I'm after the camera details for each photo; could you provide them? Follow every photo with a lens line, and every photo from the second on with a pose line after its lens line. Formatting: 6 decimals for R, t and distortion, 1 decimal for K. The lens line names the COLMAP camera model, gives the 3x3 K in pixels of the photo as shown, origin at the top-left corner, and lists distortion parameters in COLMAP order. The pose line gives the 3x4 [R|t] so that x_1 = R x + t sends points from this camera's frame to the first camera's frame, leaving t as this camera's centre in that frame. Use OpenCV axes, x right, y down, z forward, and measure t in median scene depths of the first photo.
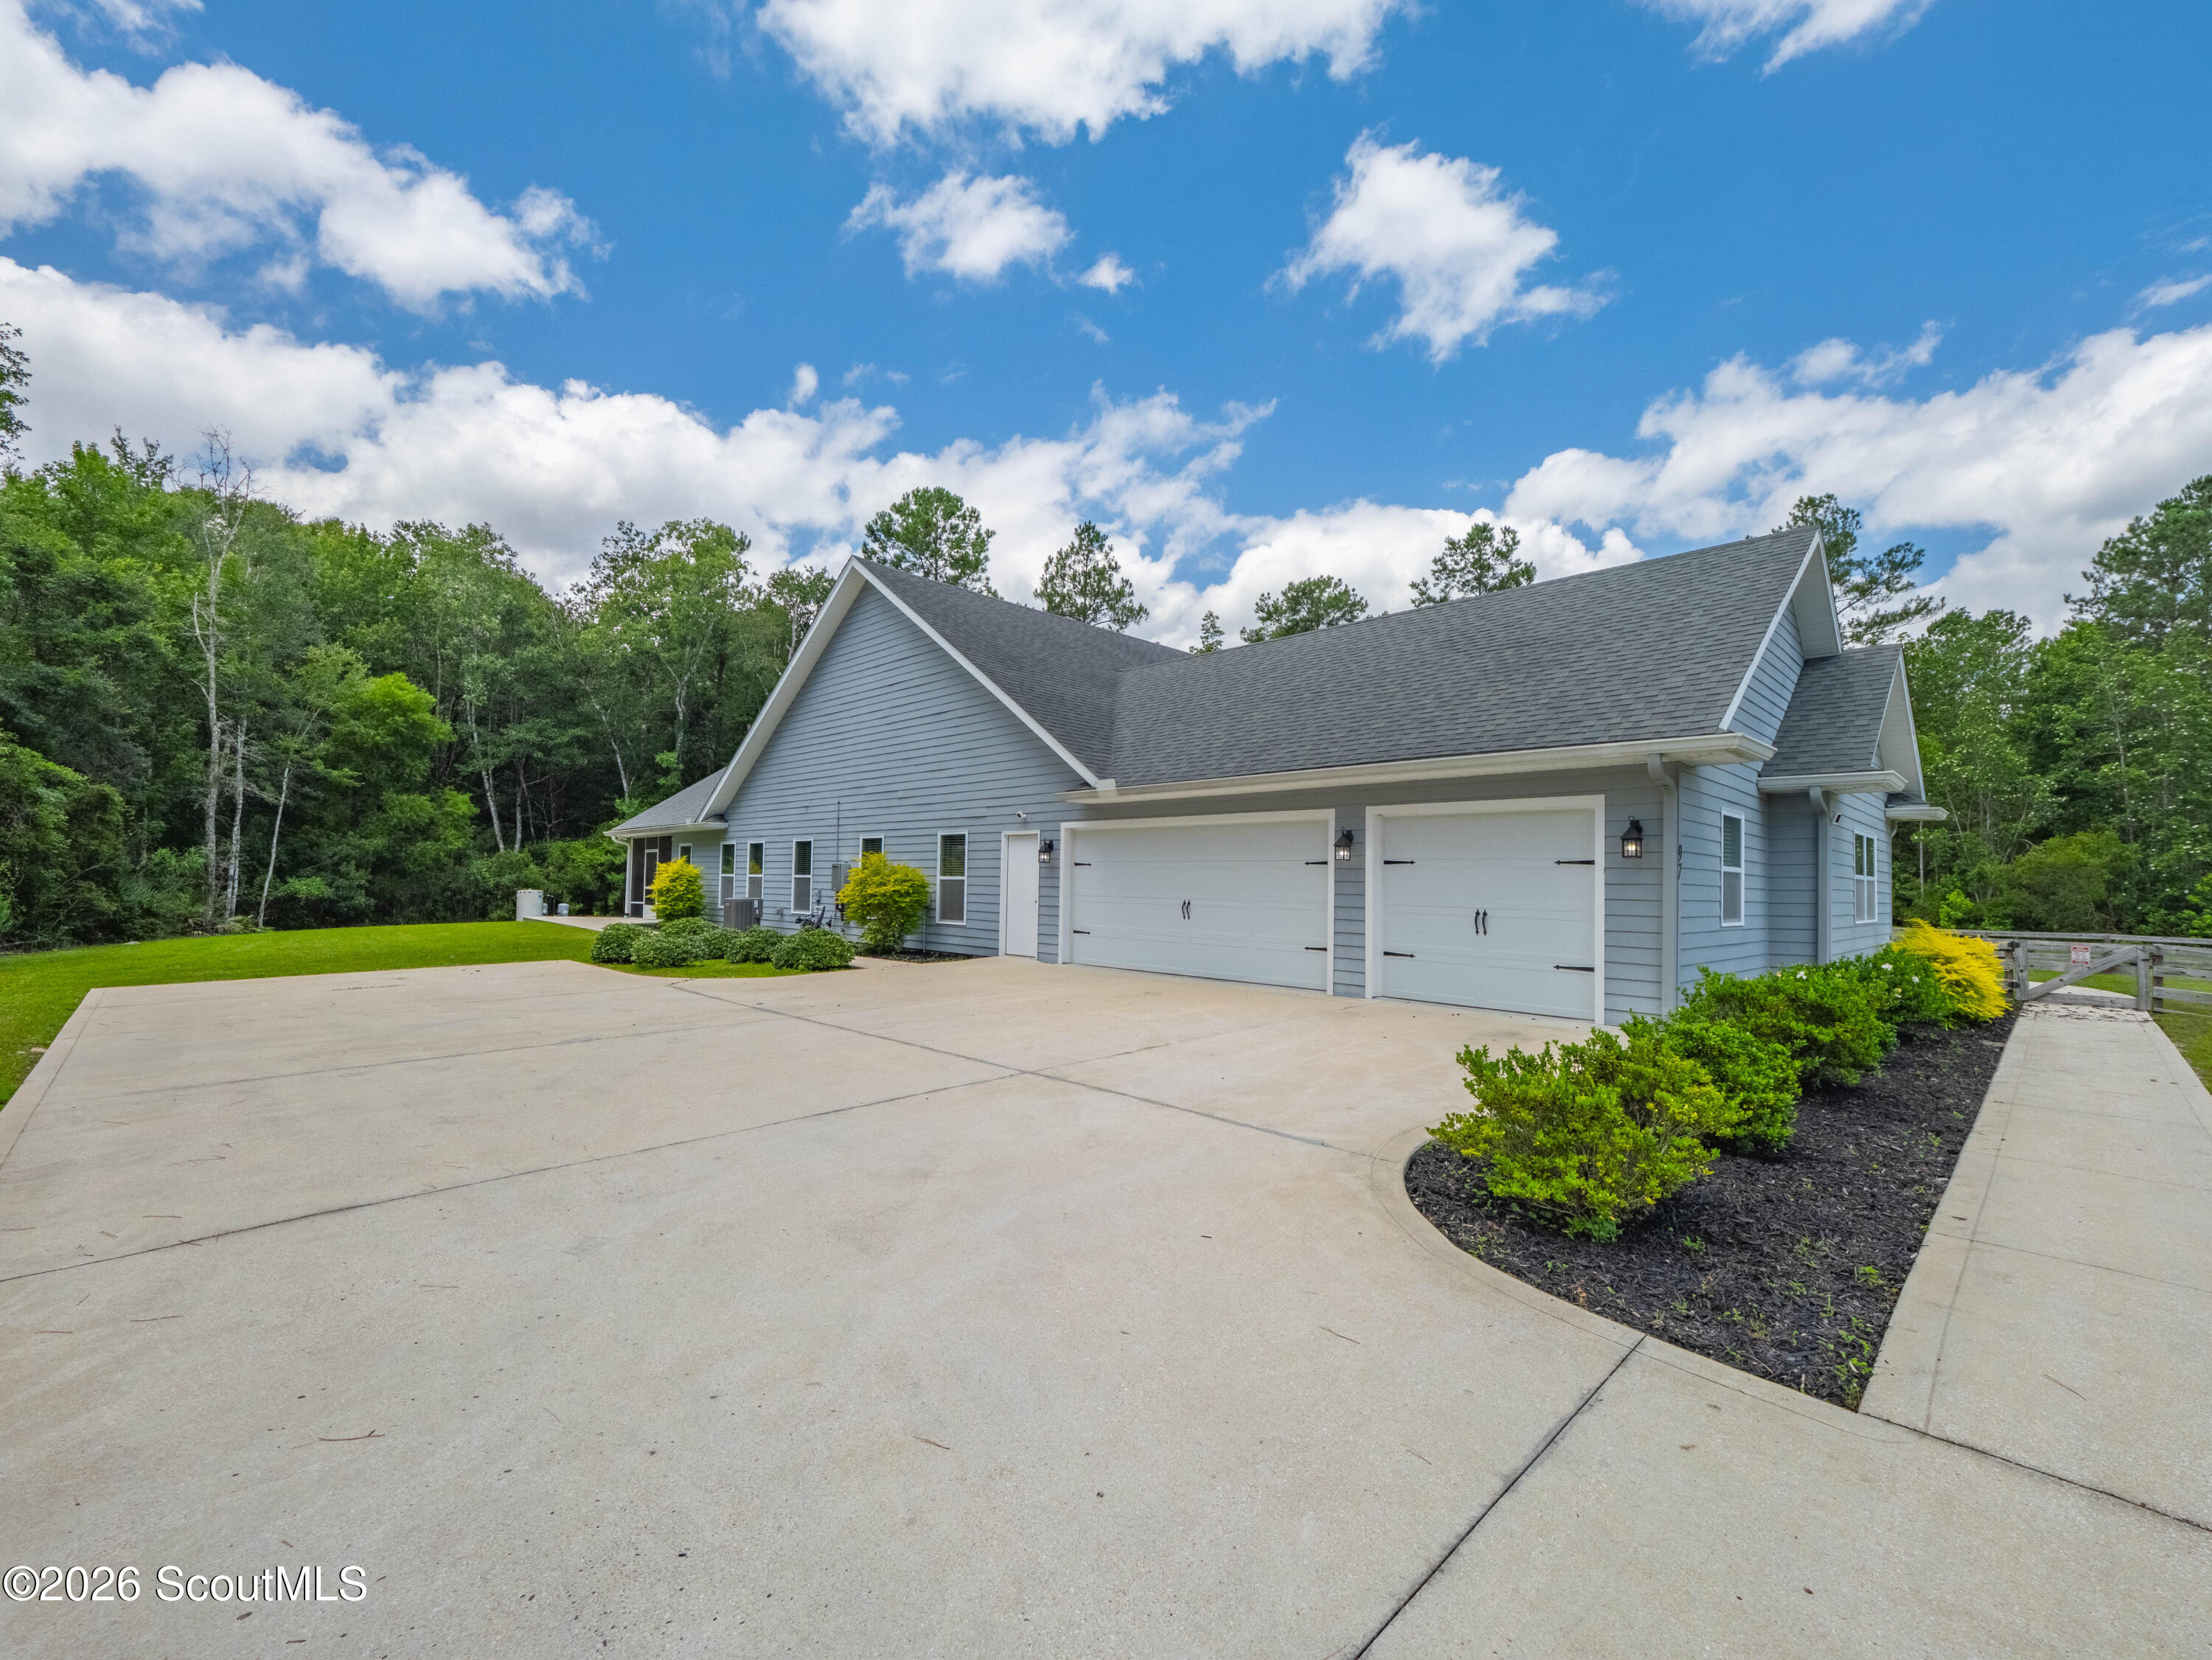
lens RADIAL K [[935.9, 0, 1117.0], [0, 935.9, 853.4], [0, 0, 1]] dist [-0.011869, 0.000444]
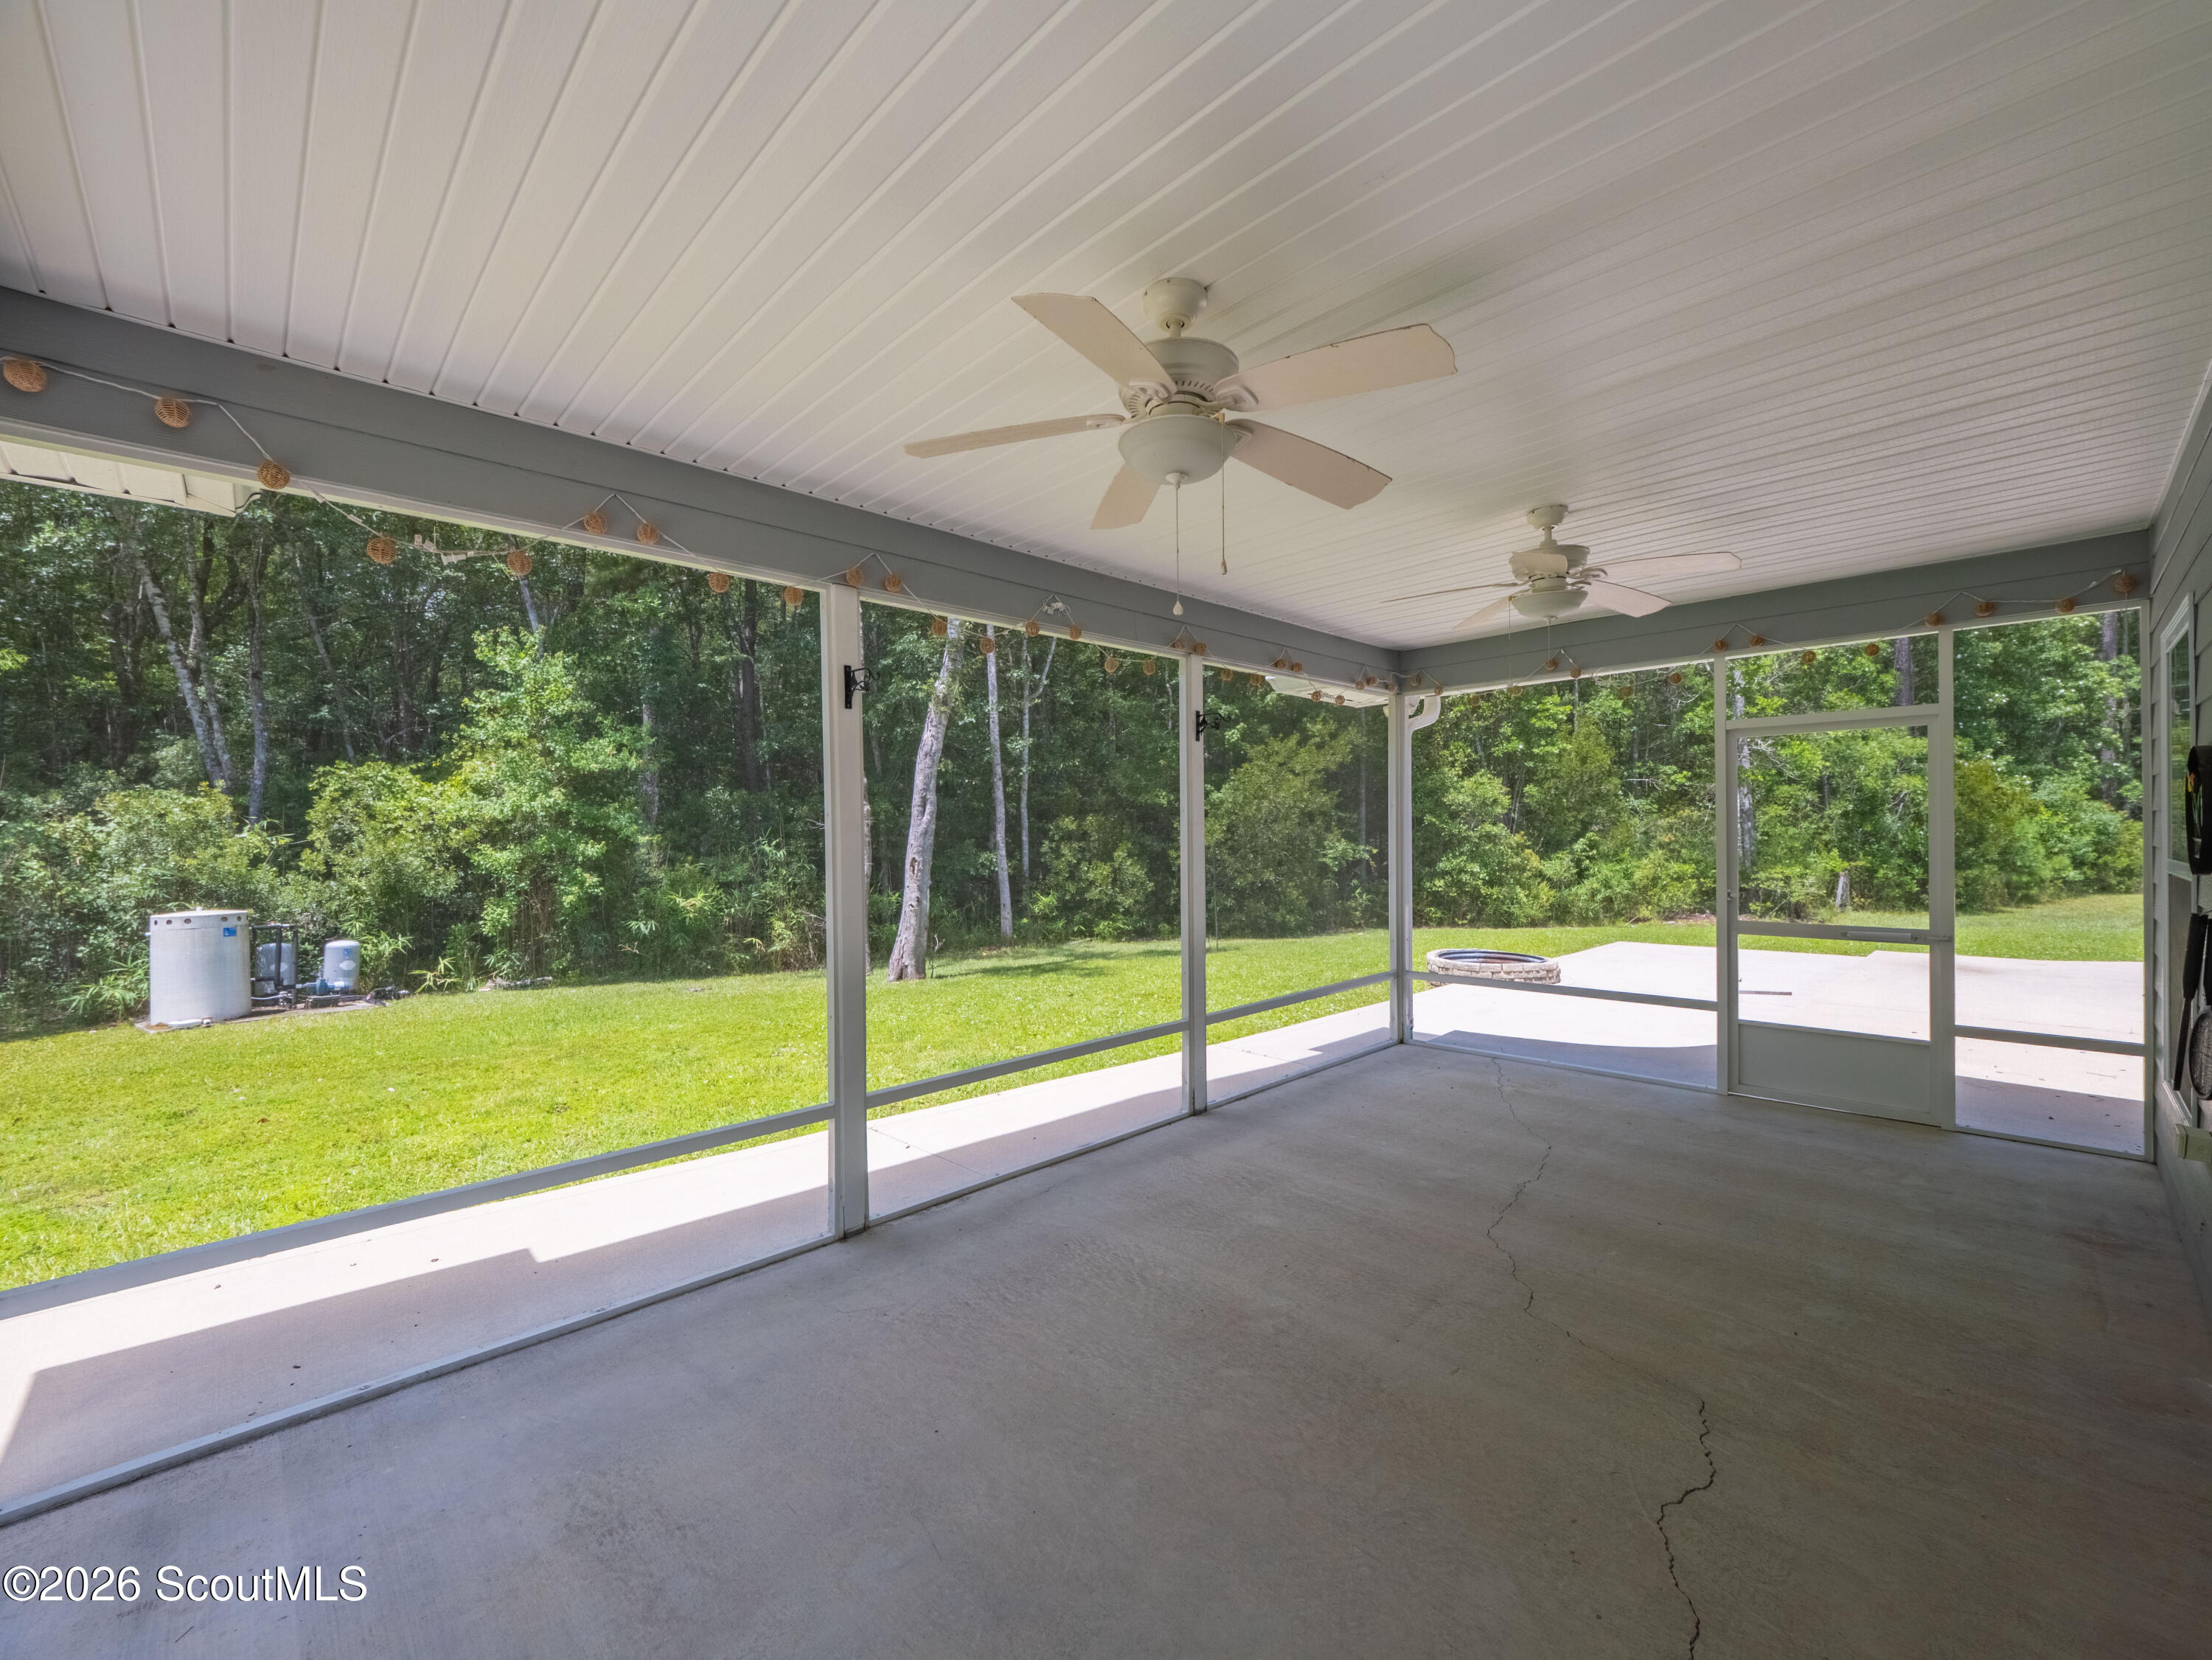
lens RADIAL K [[905.6, 0, 1104.3], [0, 905.6, 837.0], [0, 0, 1]] dist [-0.015886, -0.000160]
pose [[0.999552, -0.022875, -0.019279, -0.373791], [0.023499, 0.999186, 0.032799, 0.014186], [0.018513, -0.033237, 0.999276, 0.824682]]
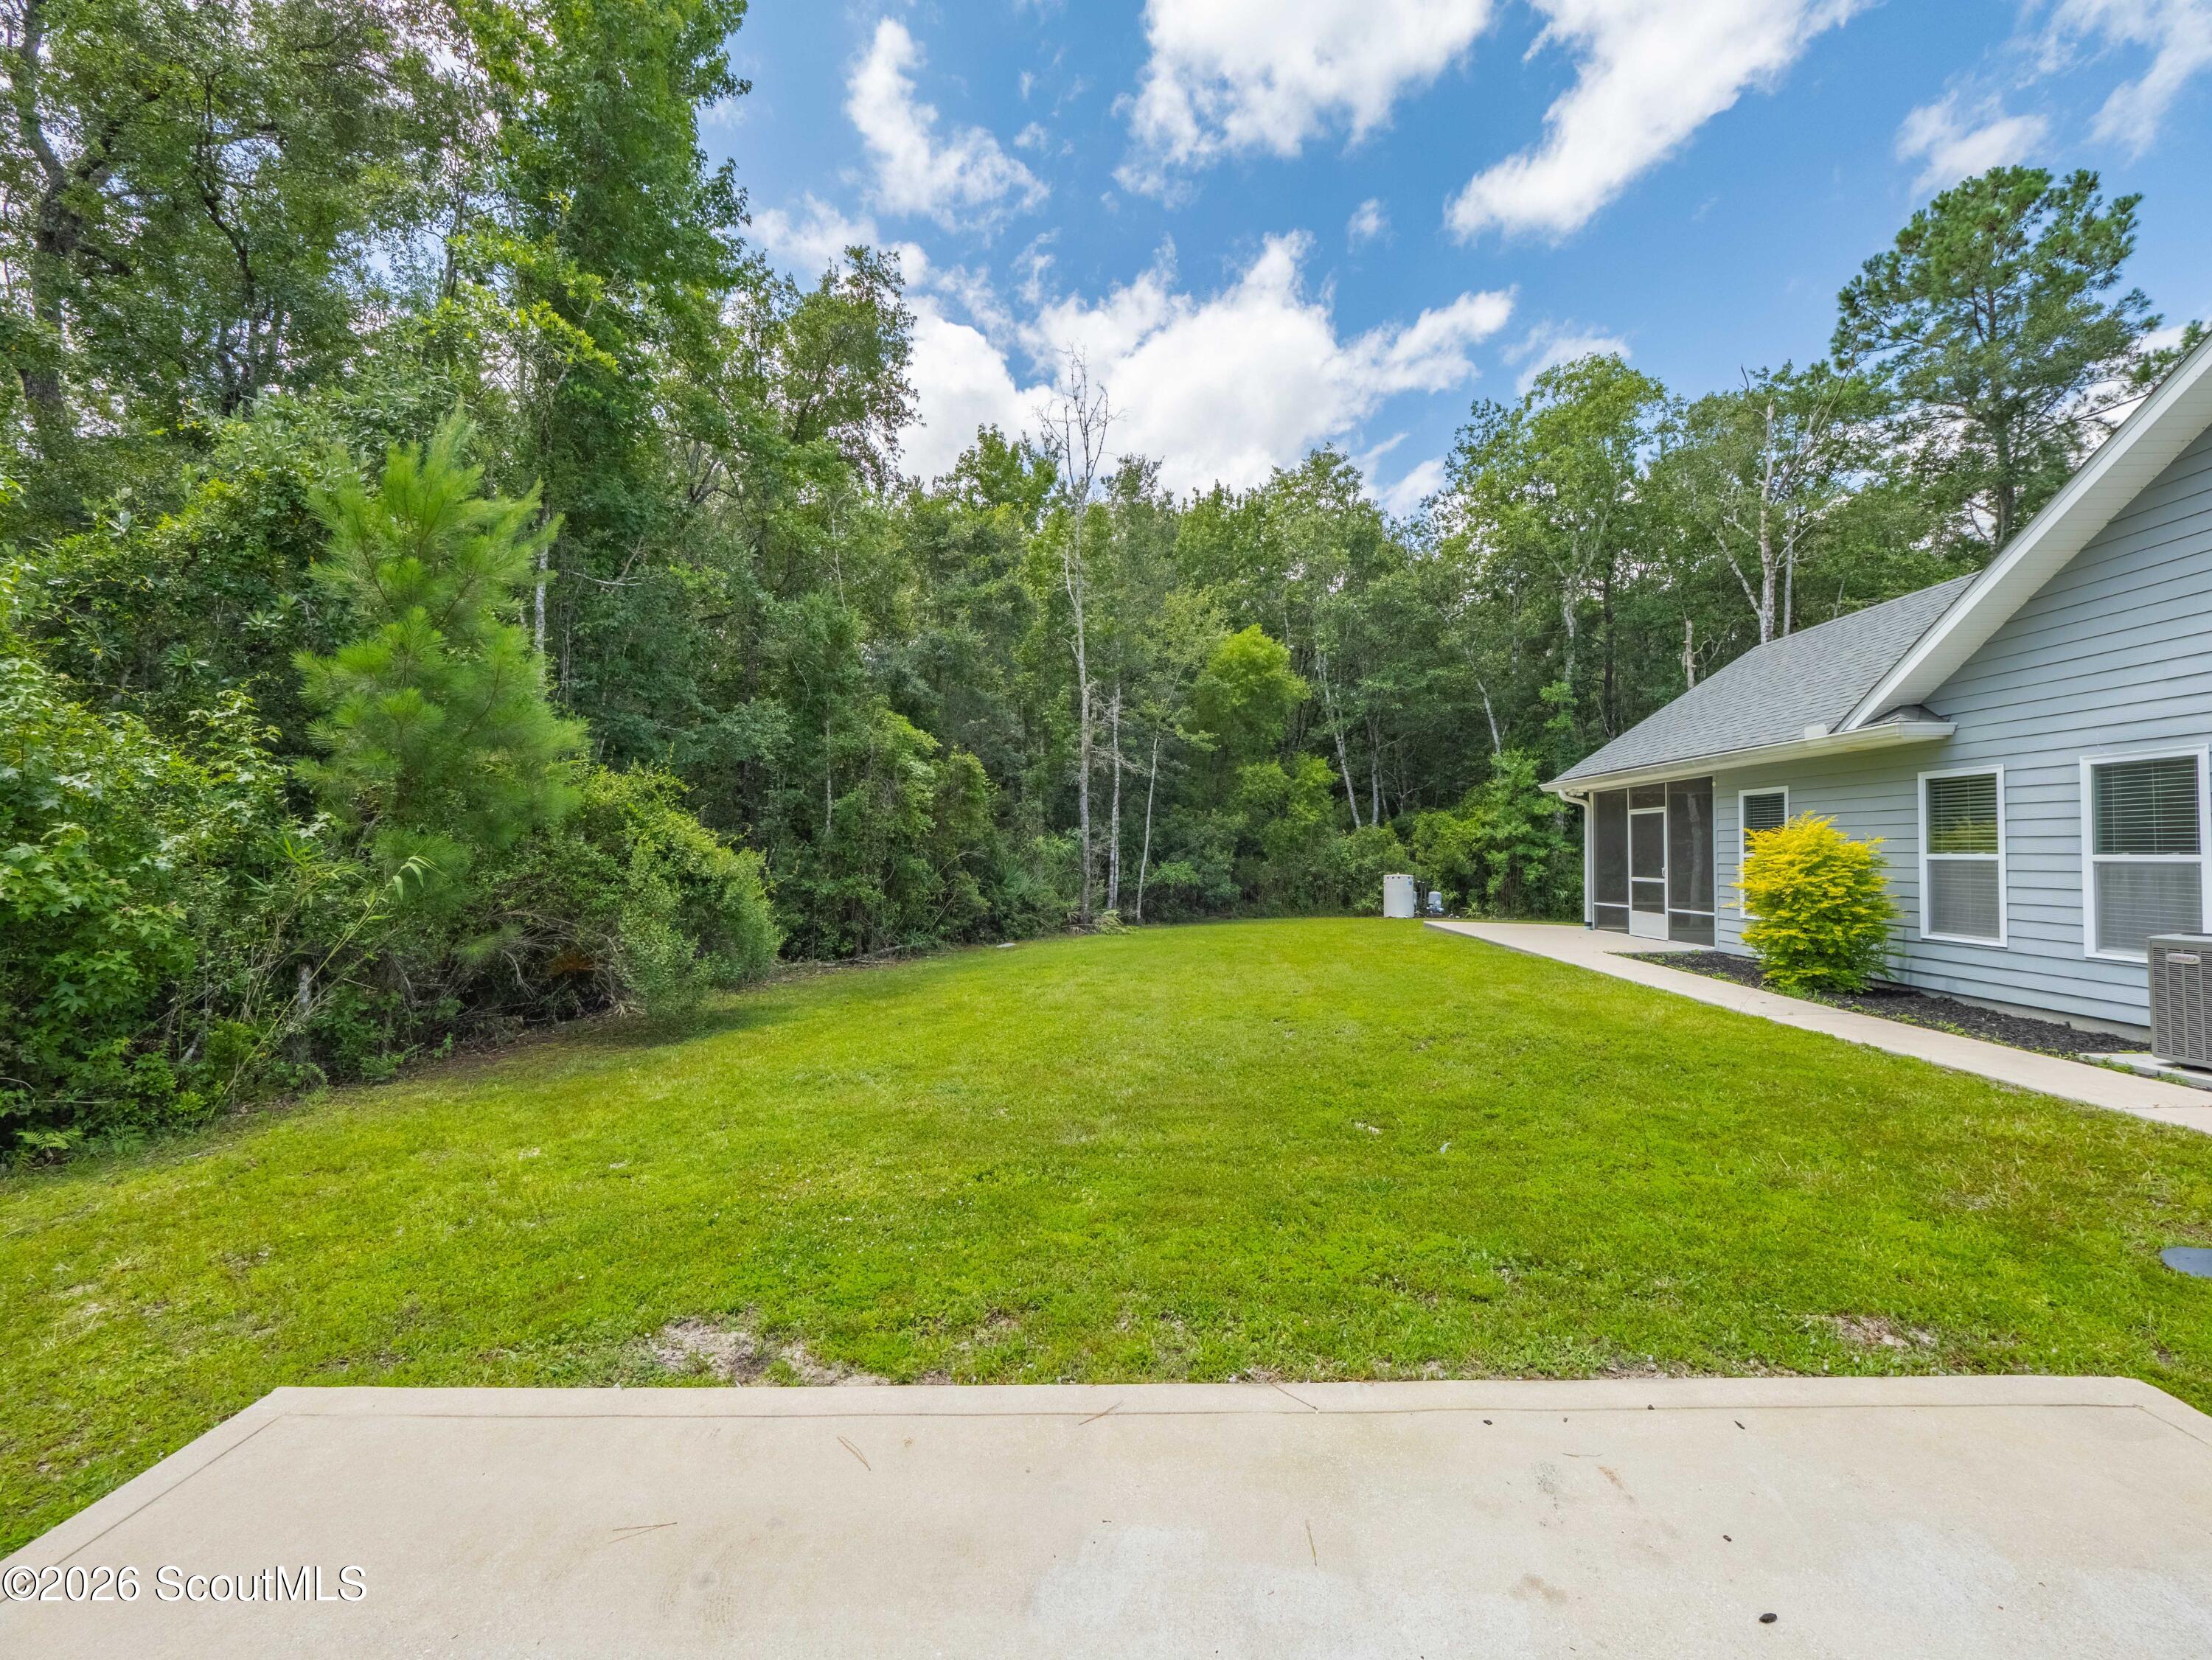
lens RADIAL K [[905.6, 0, 1114.2], [0, 905.6, 837.7], [0, 0, 1]] dist [-0.015886, -0.000160]
pose [[0.686865, -0.024614, -0.726368, -0.277756], [0.031089, 0.999507, -0.004472, 0.004605], [0.726120, -0.019510, 0.687292, 0.351565]]
